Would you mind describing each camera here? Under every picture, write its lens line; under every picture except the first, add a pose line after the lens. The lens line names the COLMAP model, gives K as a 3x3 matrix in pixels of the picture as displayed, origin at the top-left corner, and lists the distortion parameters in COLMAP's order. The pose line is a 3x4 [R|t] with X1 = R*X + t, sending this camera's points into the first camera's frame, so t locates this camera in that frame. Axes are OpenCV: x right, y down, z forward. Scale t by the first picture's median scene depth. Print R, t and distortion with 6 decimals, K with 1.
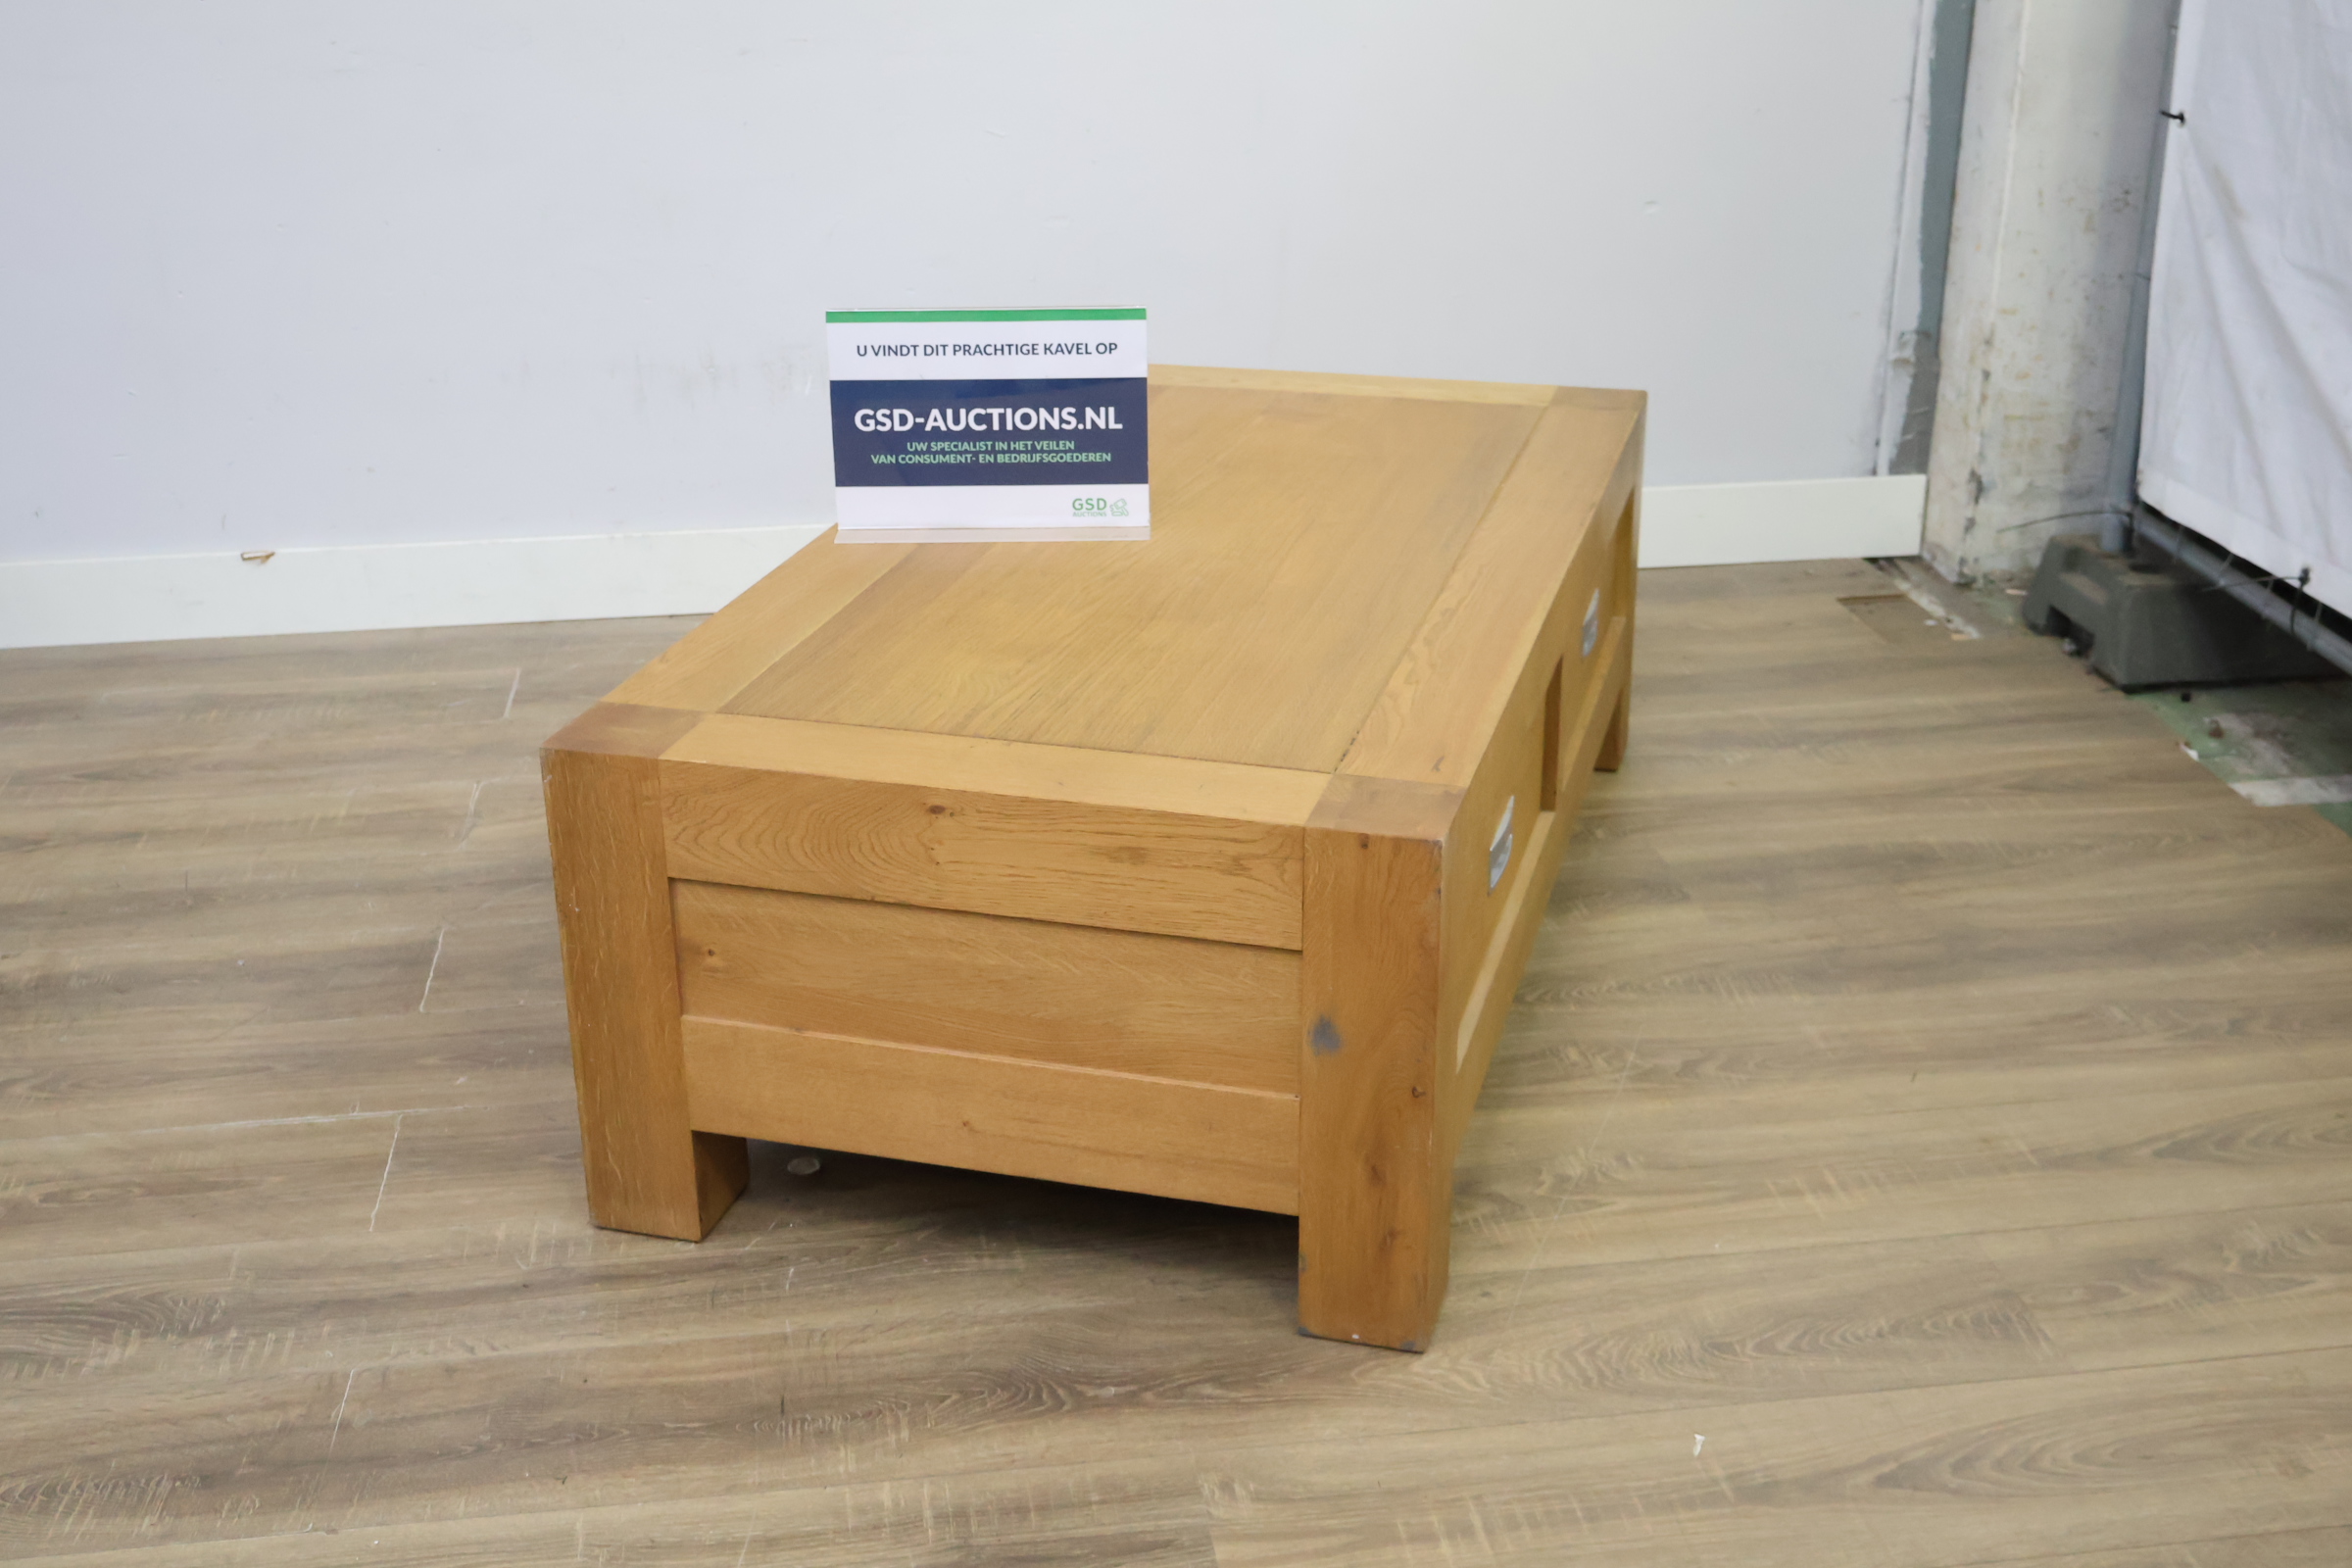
lens RADIAL K [[2767.5, 0, 1182.8], [0, 2767.5, 777.4], [0, 0, 1]] dist [-0.006123, 0.000000]
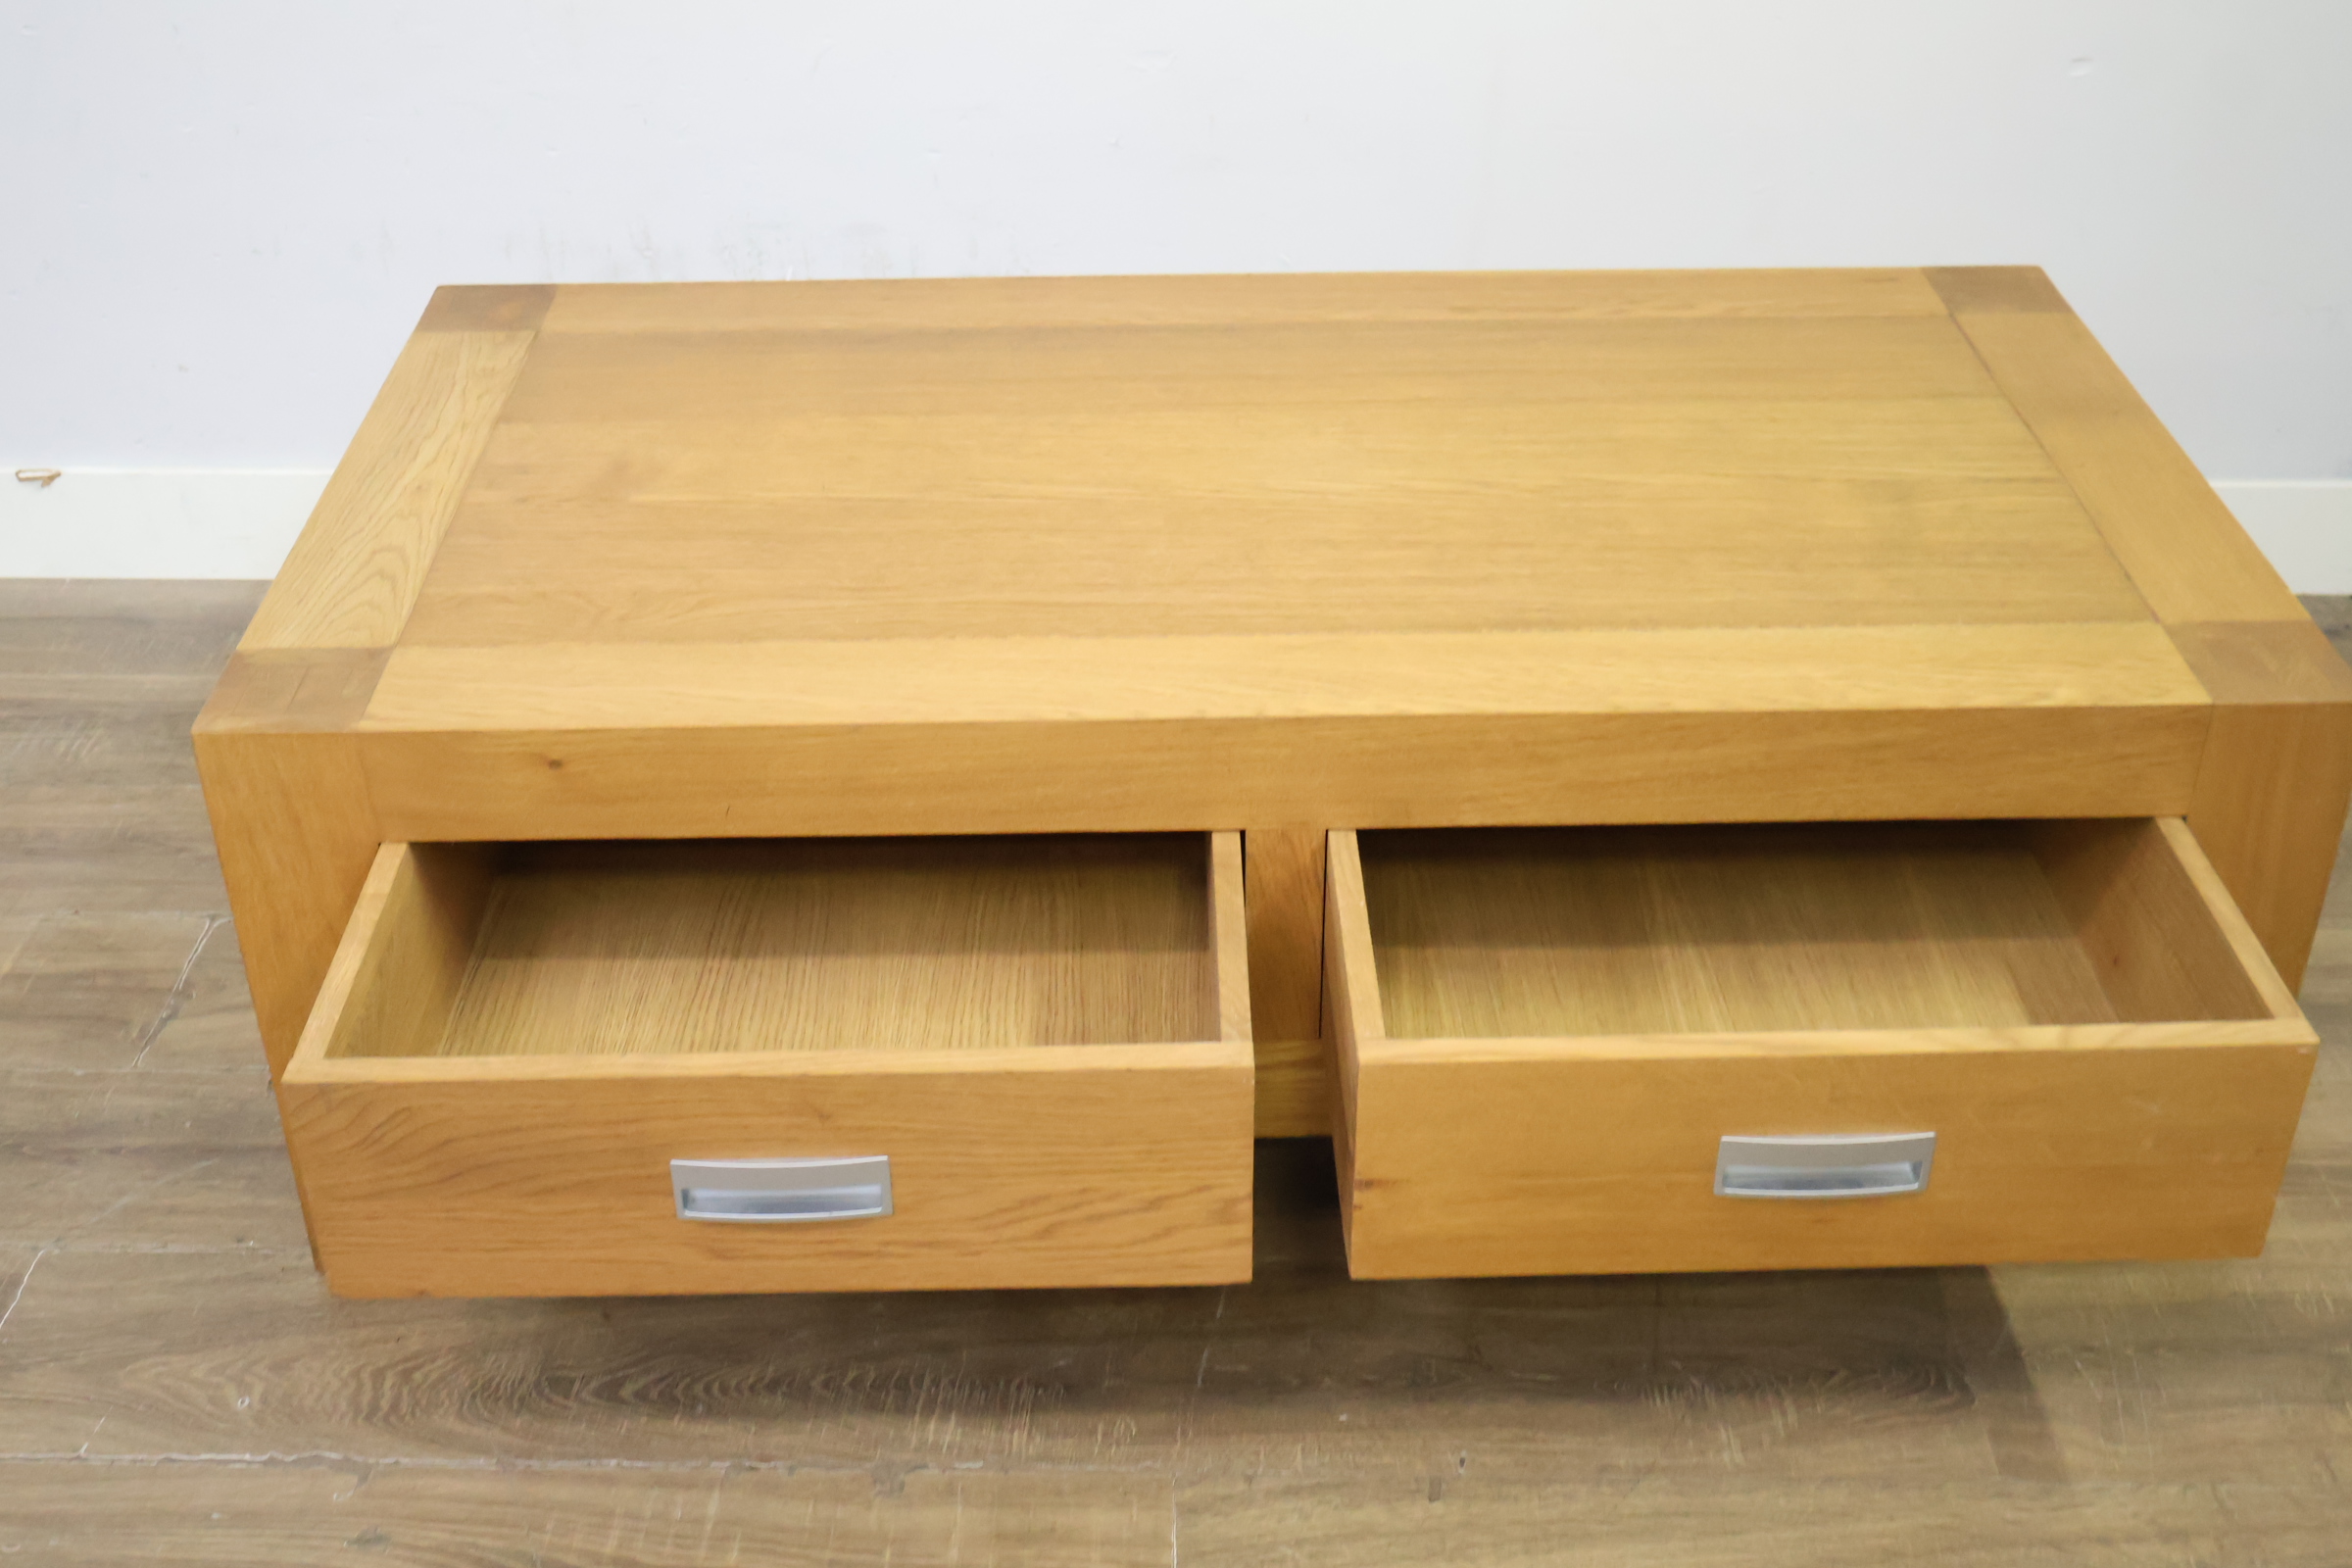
lens RADIAL K [[2851.9, 0, 1133.5], [0, 2851.9, 802.7], [0, 0, 1]] dist [-0.004074, 0.000000]
pose [[0.986577, 0.085947, -0.138849, 0.071193], [-0.060785, 0.982468, 0.176244, -0.171456], [0.151563, -0.165439, 0.974504, 0.354868]]
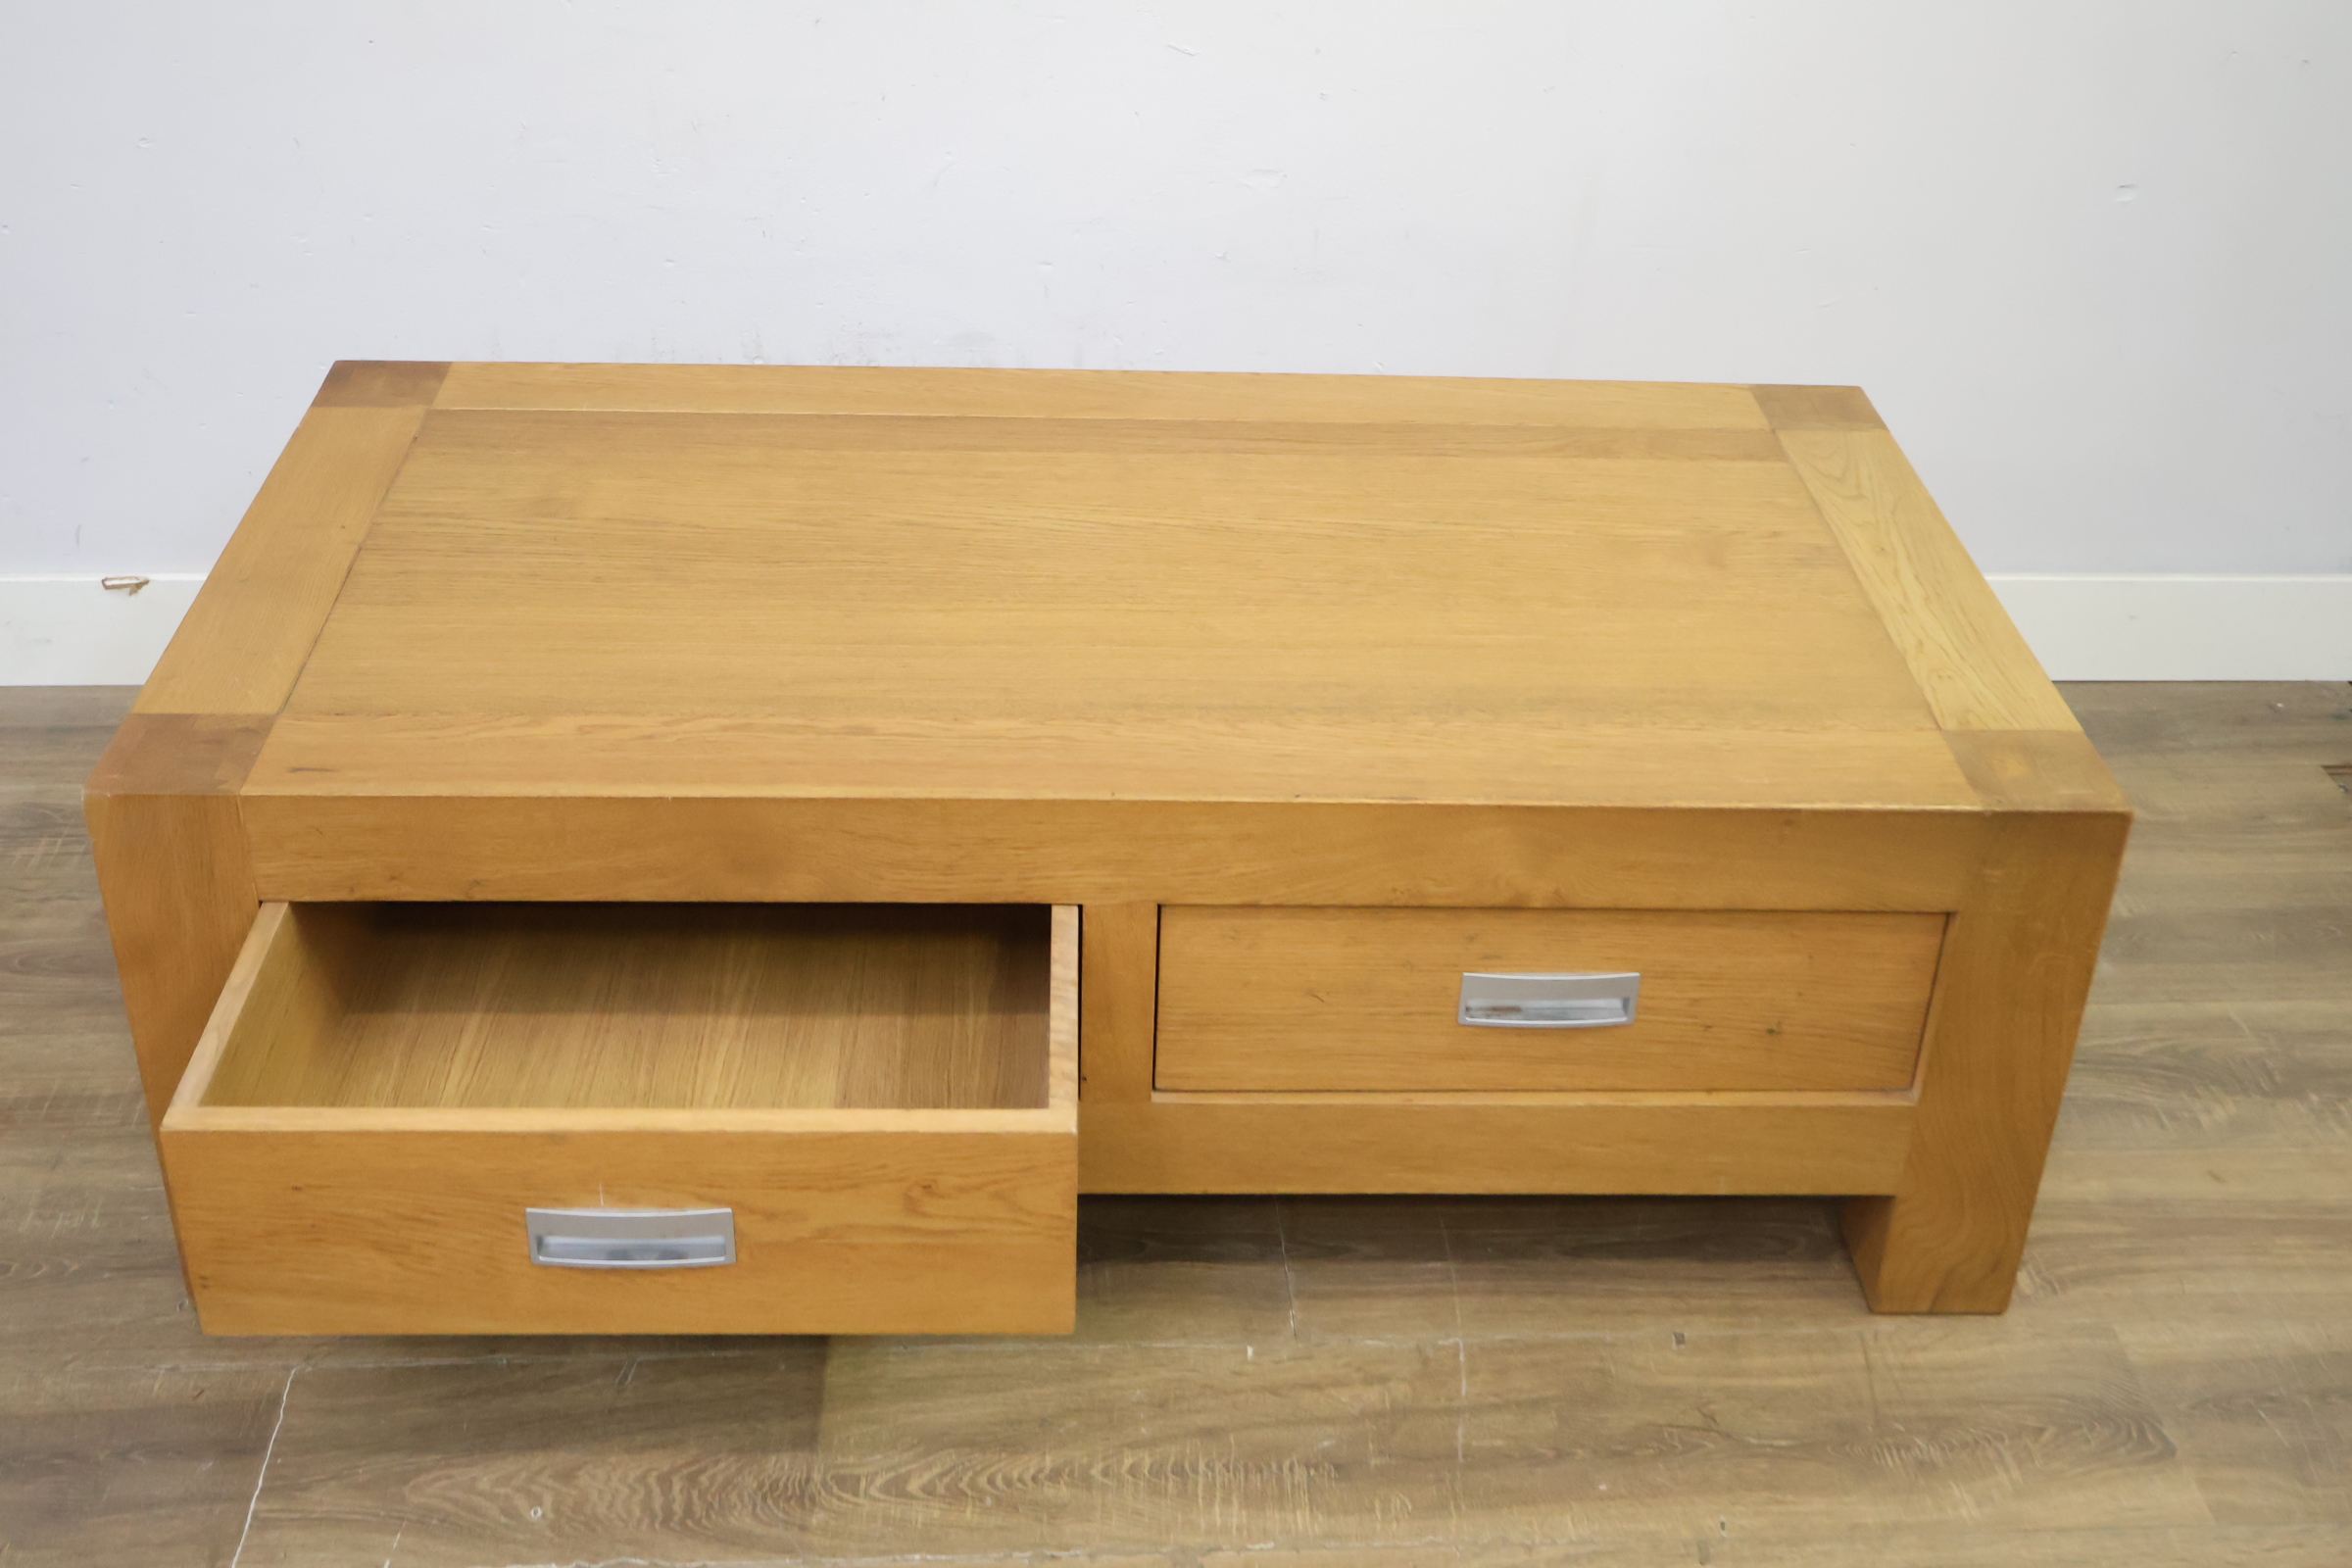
lens RADIAL K [[2851.9, 0, 1153.6], [0, 2851.9, 832.4], [0, 0, 1]] dist [-0.004074, 0.000000]
pose [[0.996512, 0.069907, -0.045583, -0.033885], [-0.061869, 0.985390, 0.158679, -0.178189], [0.056009, -0.155305, 0.986277, 0.320000]]
